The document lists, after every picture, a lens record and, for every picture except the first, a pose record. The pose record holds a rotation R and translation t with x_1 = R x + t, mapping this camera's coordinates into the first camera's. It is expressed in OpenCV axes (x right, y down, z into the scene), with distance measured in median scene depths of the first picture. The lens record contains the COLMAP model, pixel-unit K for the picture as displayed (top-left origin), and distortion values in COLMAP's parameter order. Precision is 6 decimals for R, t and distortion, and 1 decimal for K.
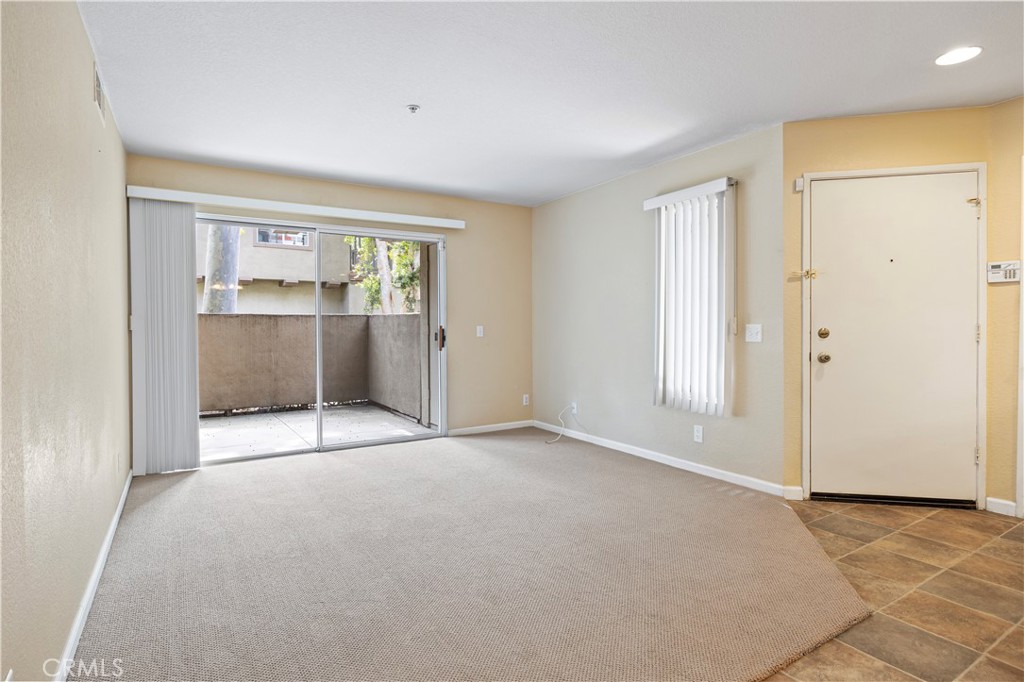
lens RADIAL K [[530.8, 0, 513.2], [0, 530.8, 335.1], [0, 0, 1]] dist [-0.005446, -0.000260]
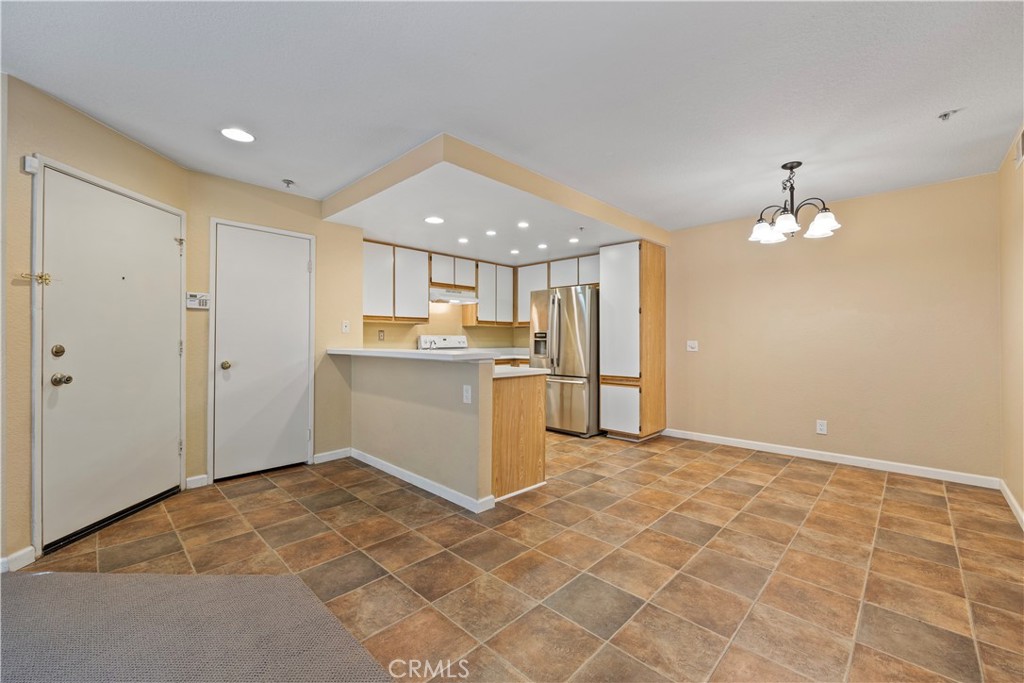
lens RADIAL K [[416.8, 0, 512.1], [0, 416.8, 337.4], [0, 0, 1]] dist [-0.001452, -0.000262]
pose [[-0.237497, 0.009136, 0.971345, -0.232771], [0.015967, 0.999857, -0.005500, -0.009789], [-0.971257, 0.014203, -0.237609, 0.445860]]
